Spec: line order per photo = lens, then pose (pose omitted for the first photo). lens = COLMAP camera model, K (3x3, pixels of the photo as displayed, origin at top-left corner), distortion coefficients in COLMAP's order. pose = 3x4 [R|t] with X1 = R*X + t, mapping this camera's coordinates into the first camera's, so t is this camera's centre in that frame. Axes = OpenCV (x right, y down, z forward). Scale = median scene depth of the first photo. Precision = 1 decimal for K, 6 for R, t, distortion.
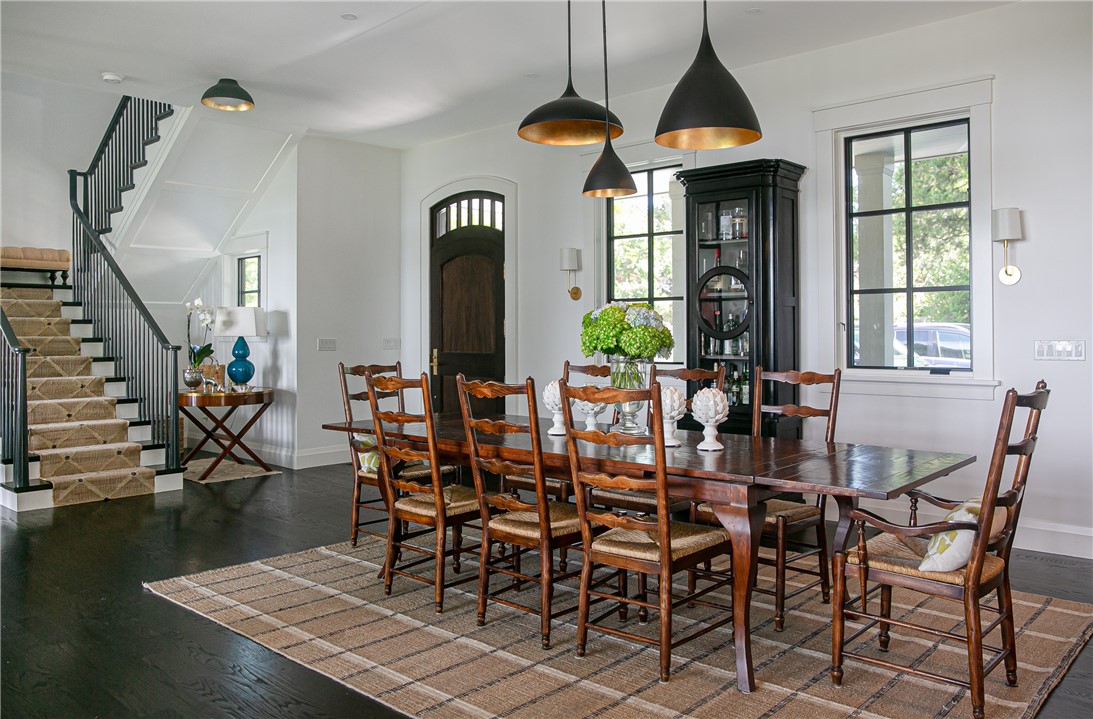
lens RADIAL K [[848.5, 0, 546.3], [0, 848.5, 334.1], [0, 0, 1]] dist [-0.045932, 0.003075]
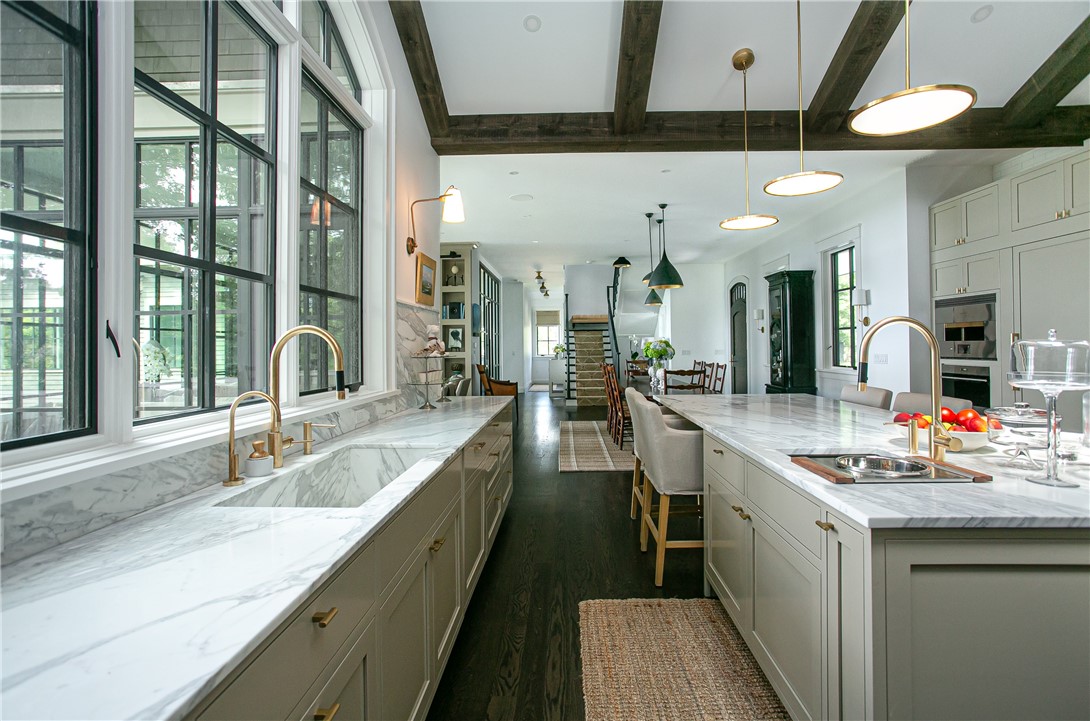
lens RADIAL K [[530.6, 0, 551.1], [0, 530.6, 353.9], [0, 0, 1]] dist [0.012360, 0.000849]
pose [[0.652424, 0.009533, -0.757794, 0.680115], [0.006768, 0.999808, 0.018404, -0.014097], [0.757824, -0.017136, 0.652234, -0.275287]]
